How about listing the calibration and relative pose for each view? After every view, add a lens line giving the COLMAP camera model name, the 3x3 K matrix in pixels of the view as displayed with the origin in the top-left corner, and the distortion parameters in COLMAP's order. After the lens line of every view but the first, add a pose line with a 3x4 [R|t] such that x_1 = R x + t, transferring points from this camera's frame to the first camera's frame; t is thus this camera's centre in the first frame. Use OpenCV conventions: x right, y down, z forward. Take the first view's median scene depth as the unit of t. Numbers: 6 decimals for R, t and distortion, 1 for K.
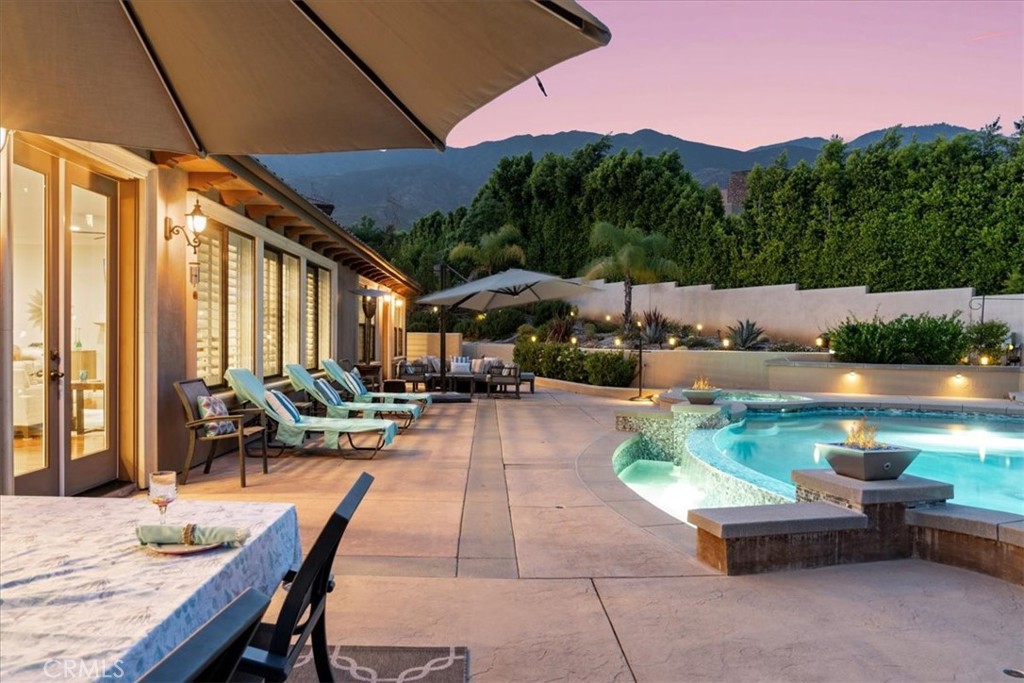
lens RADIAL K [[417.4, 0, 515.3], [0, 417.4, 335.3], [0, 0, 1]] dist [-0.002934, 0.000164]
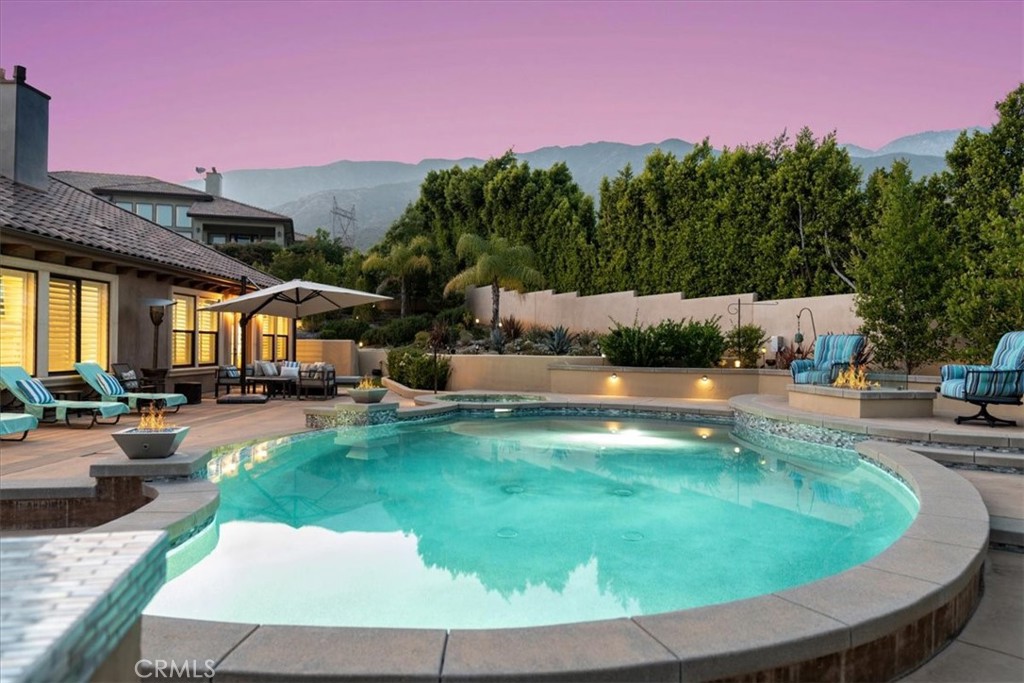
lens RADIAL K [[410.3, 0, 511.9], [0, 410.3, 337.5], [0, 0, 1]] dist [-0.002907, -0.000038]
pose [[0.999470, -0.004206, -0.032286, 0.458471], [0.003821, 0.999921, -0.011970, 0.004655], [0.032334, 0.011840, 0.999407, -0.031645]]
